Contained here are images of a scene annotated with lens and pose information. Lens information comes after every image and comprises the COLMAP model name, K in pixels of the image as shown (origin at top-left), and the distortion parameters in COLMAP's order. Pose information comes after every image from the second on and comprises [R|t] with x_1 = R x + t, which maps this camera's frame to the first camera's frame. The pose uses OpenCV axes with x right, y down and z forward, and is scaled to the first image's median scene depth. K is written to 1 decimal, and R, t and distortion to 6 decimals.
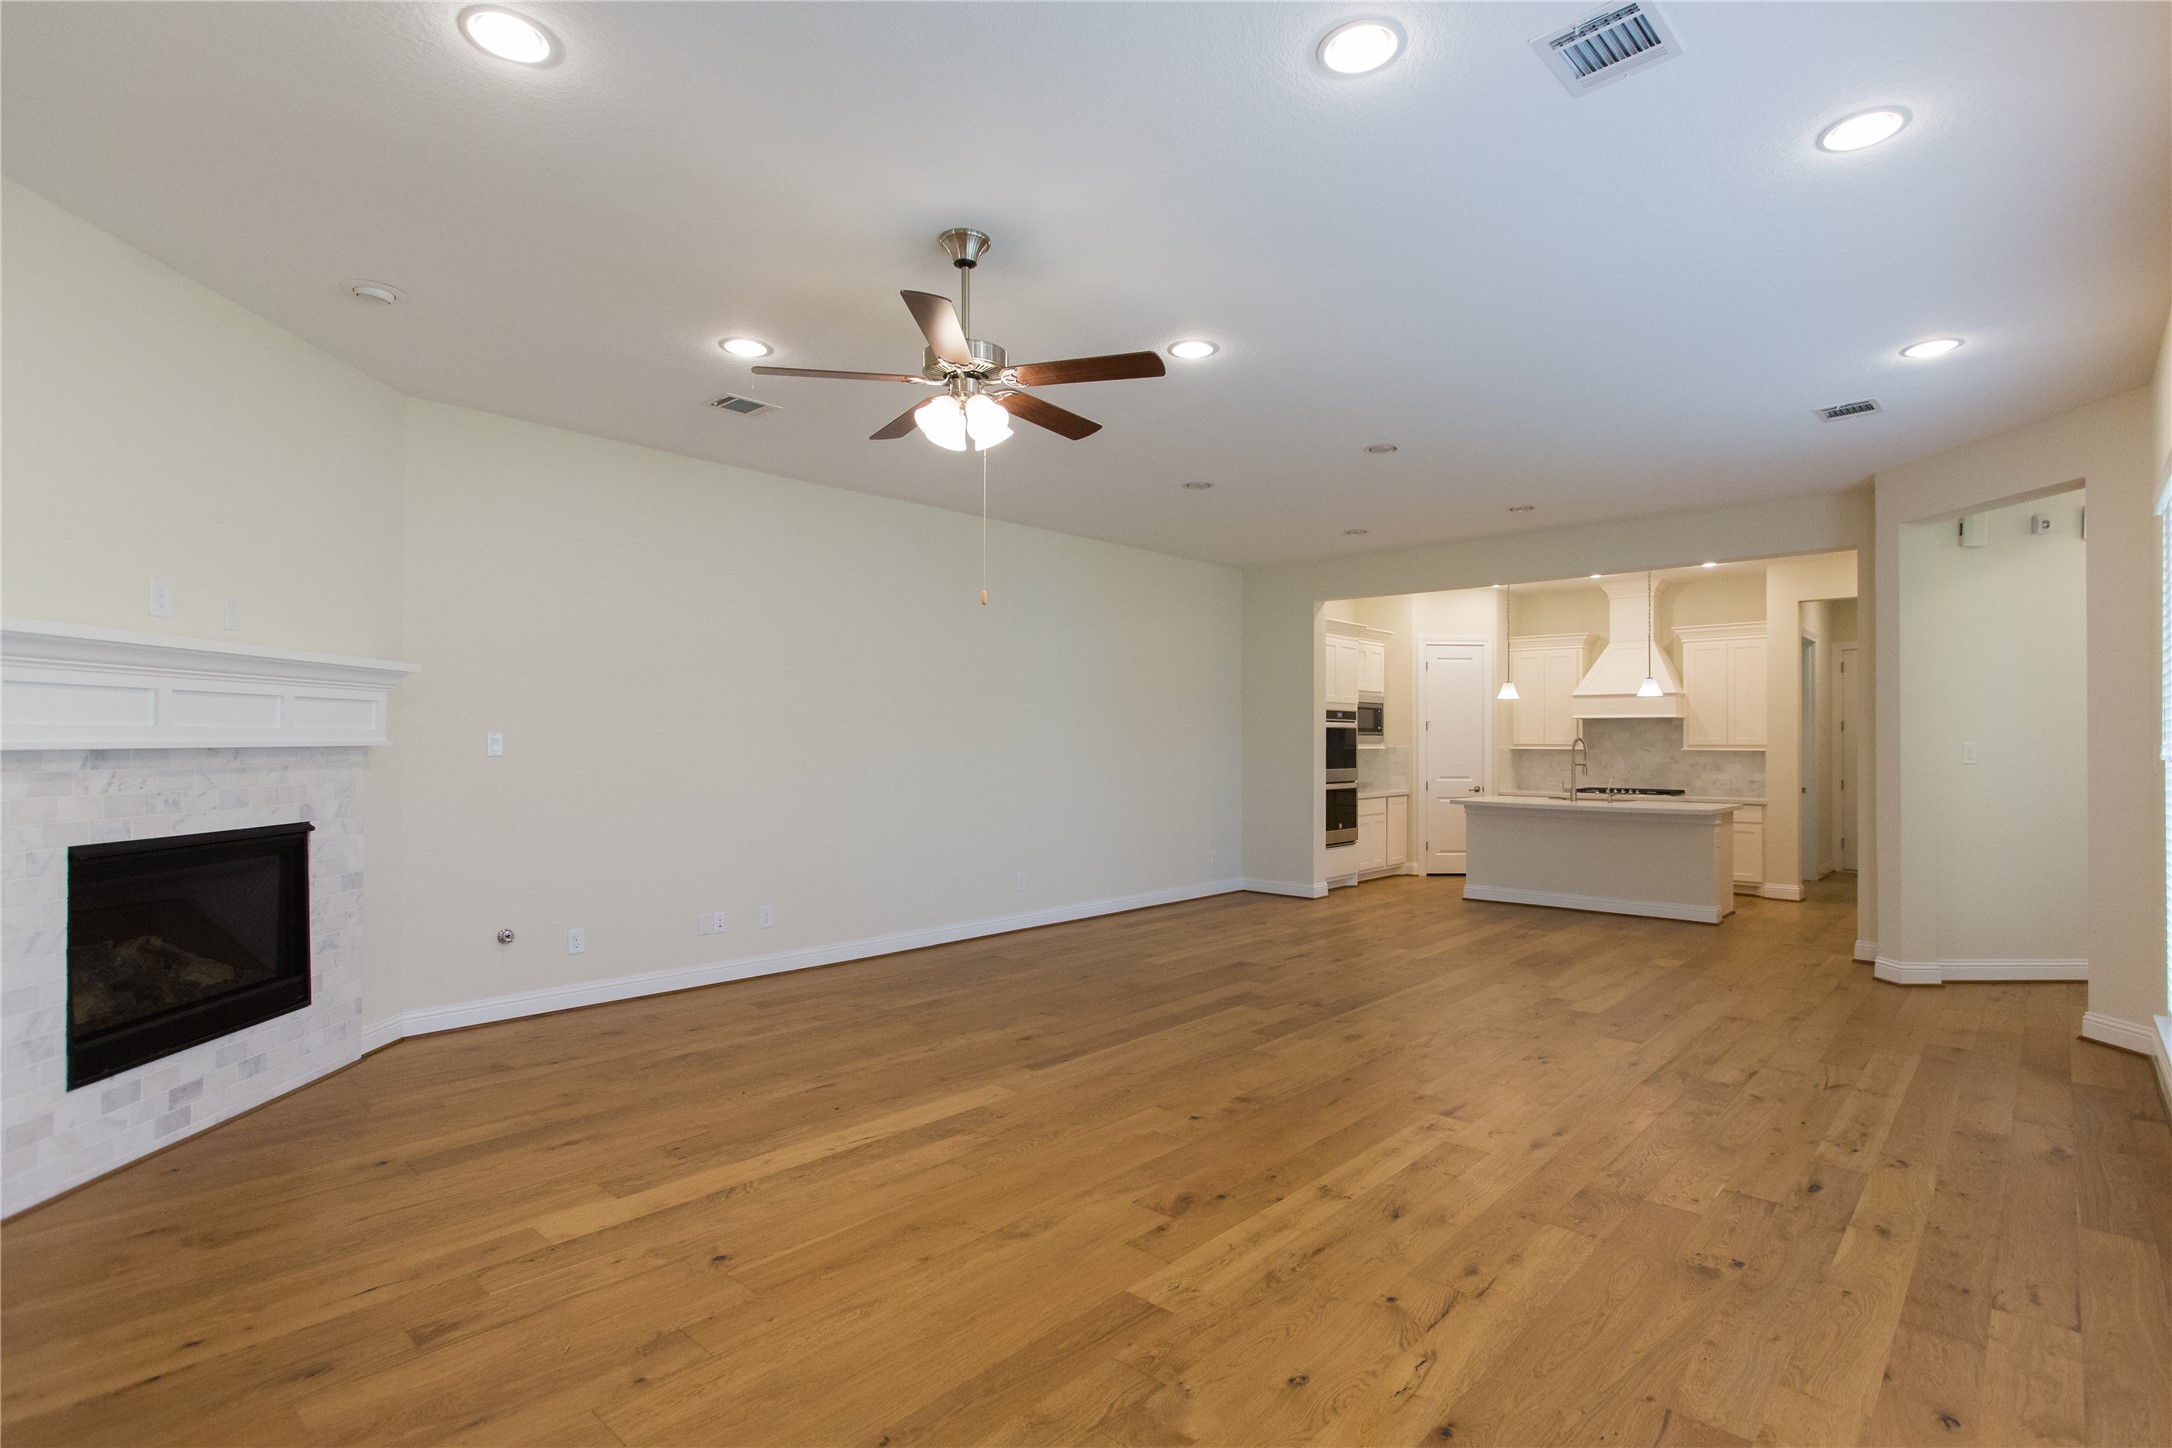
lens RADIAL K [[1056.1, 0, 1095.7], [0, 1056.1, 742.9], [0, 0, 1]] dist [-0.004686, 0.005605]
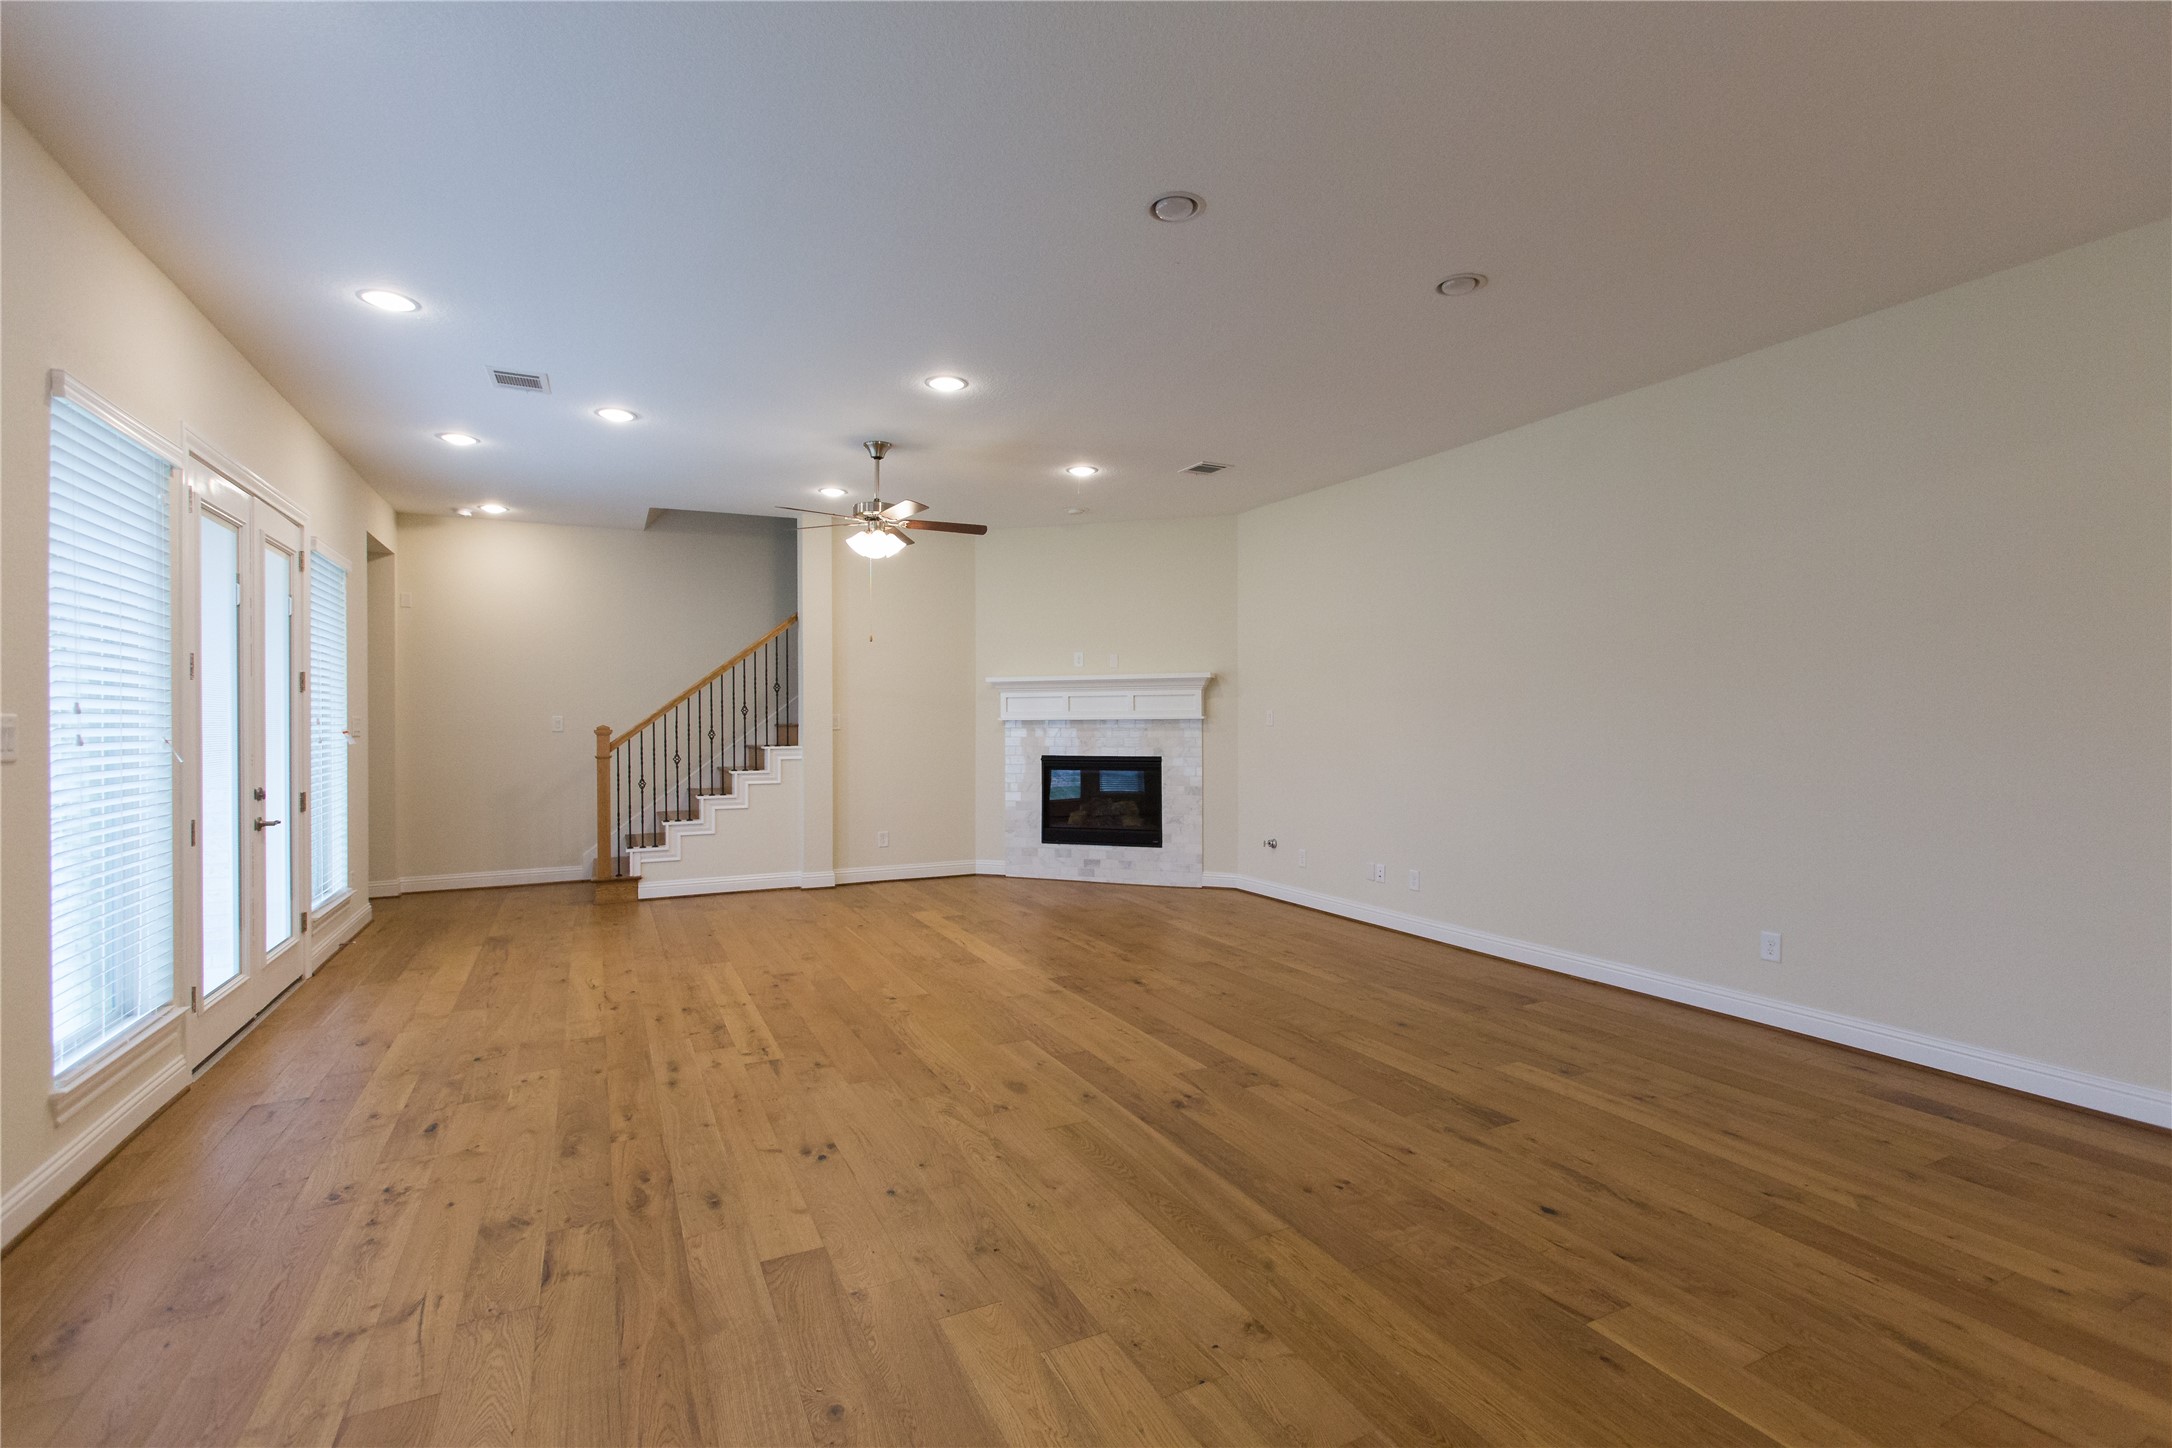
lens RADIAL K [[996.3, 0, 1086.4], [0, 996.3, 723.1], [0, 0, 1]] dist [-0.008463, 0.003657]
pose [[-0.362419, -0.000147, -0.932015, 1.172299], [0.000343, 1.000000, -0.000291, 0.012150], [0.932015, -0.000425, -0.362419, 1.687796]]
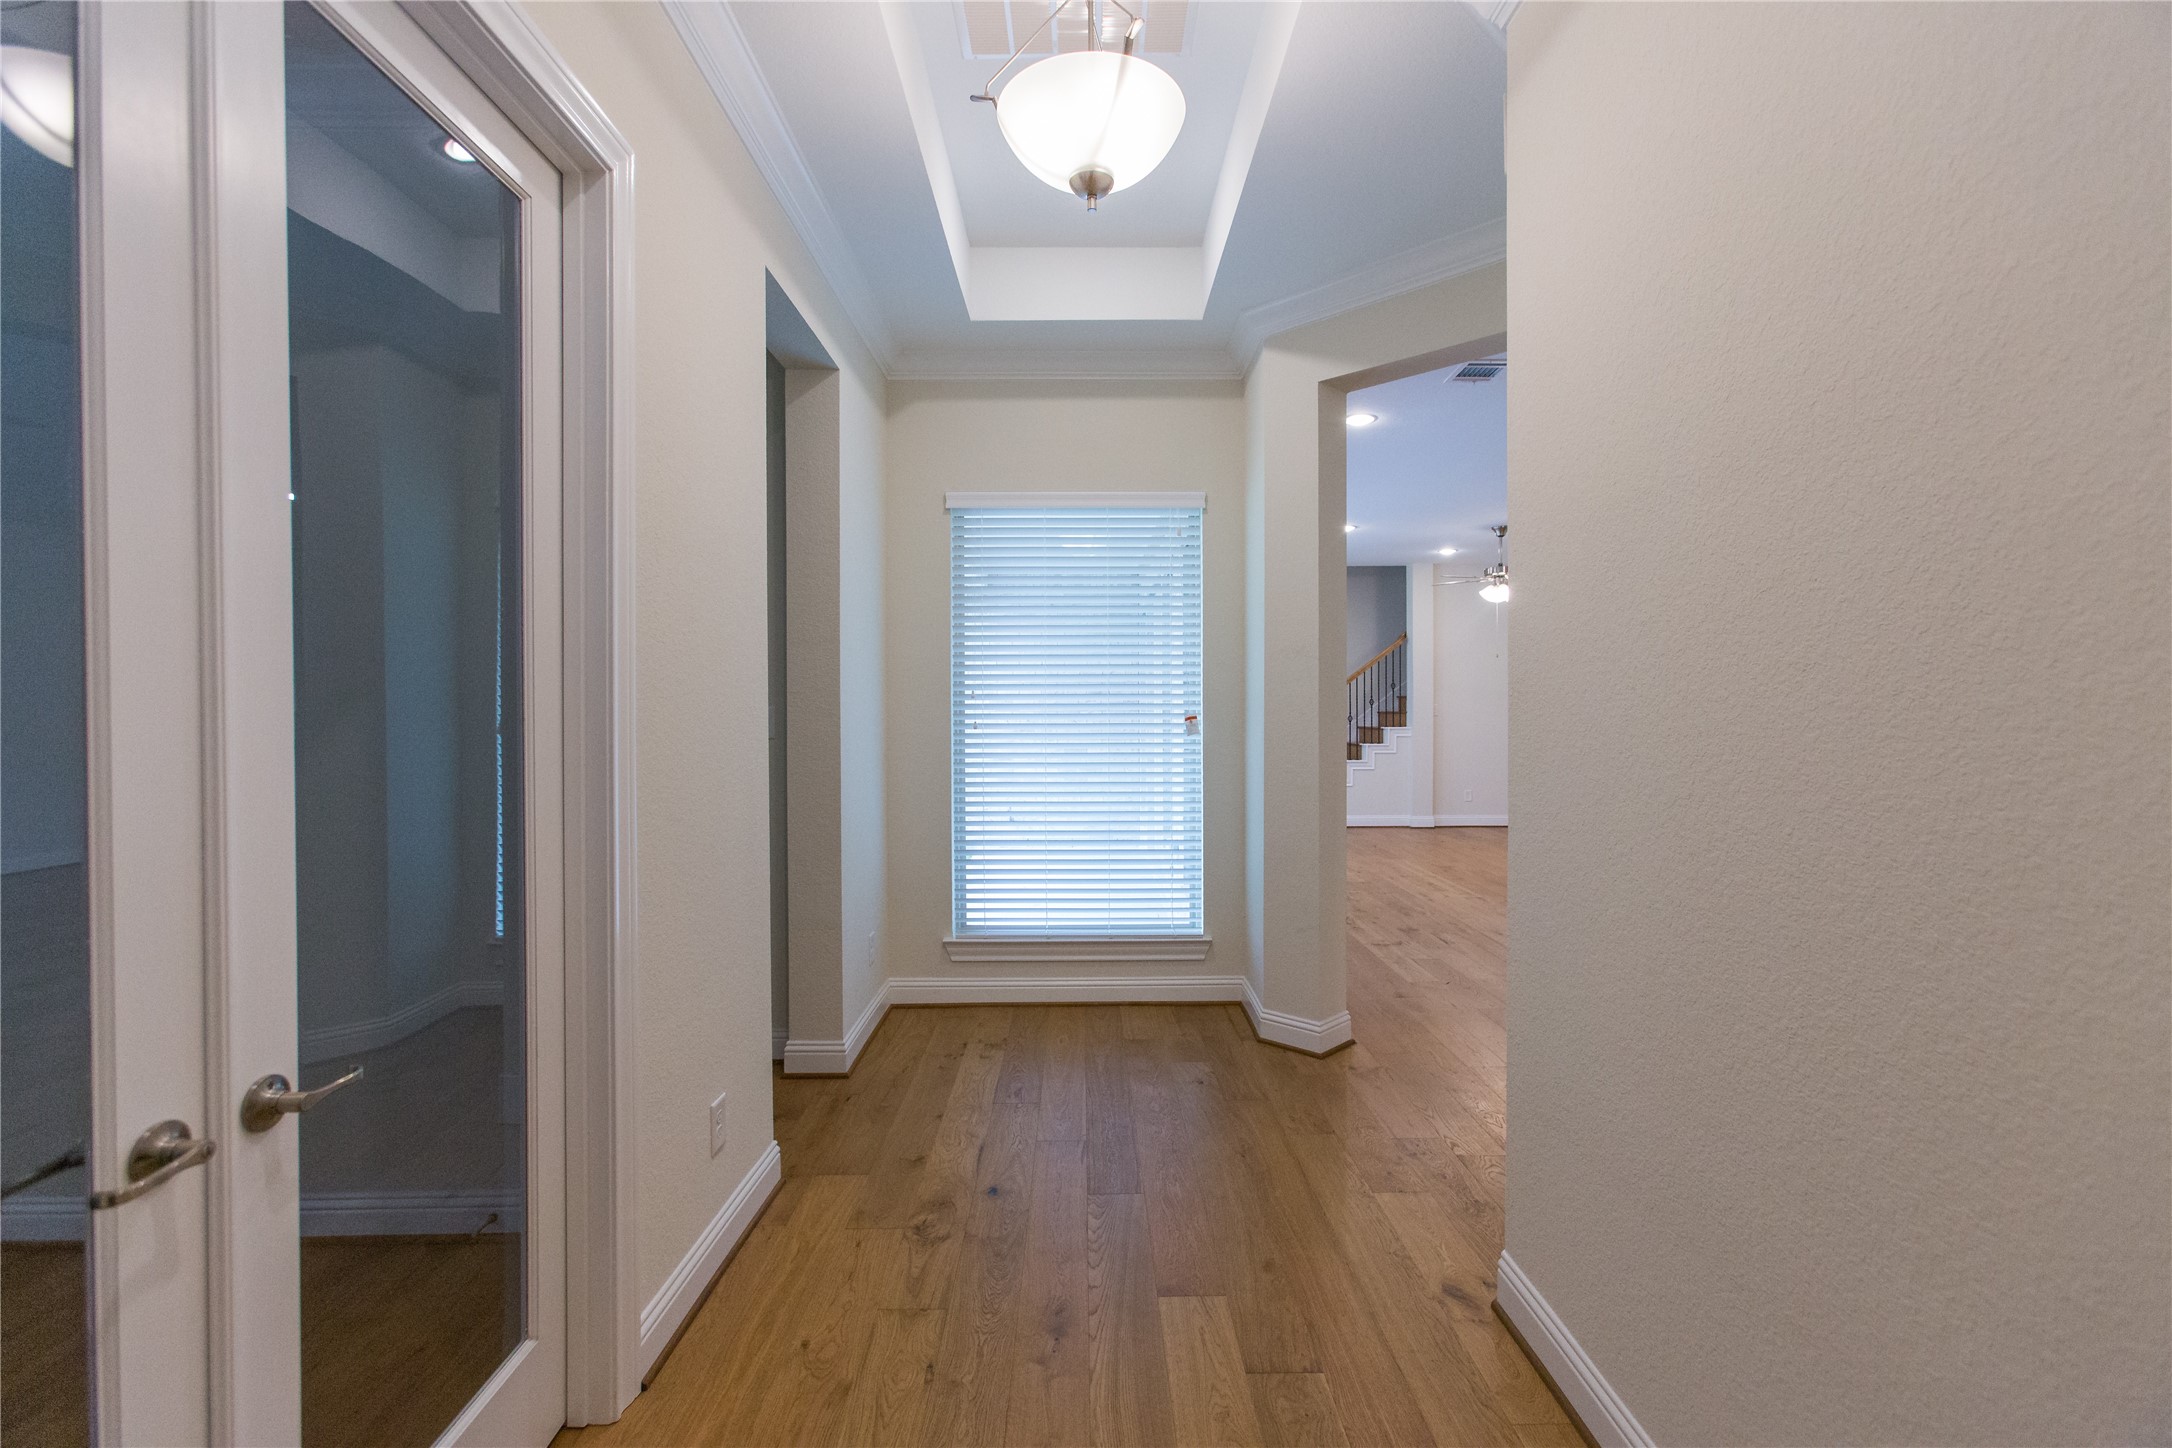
lens RADIAL K [[996.3, 0, 1014.6], [0, 996.3, 722.6], [0, 0, 1]] dist [-0.008463, 0.003657]
pose [[-0.771779, 0.010459, -0.635804, 2.200178], [0.002097, 0.999901, 0.013904, 0.004250], [0.635887, 0.009398, -0.771725, 1.902107]]
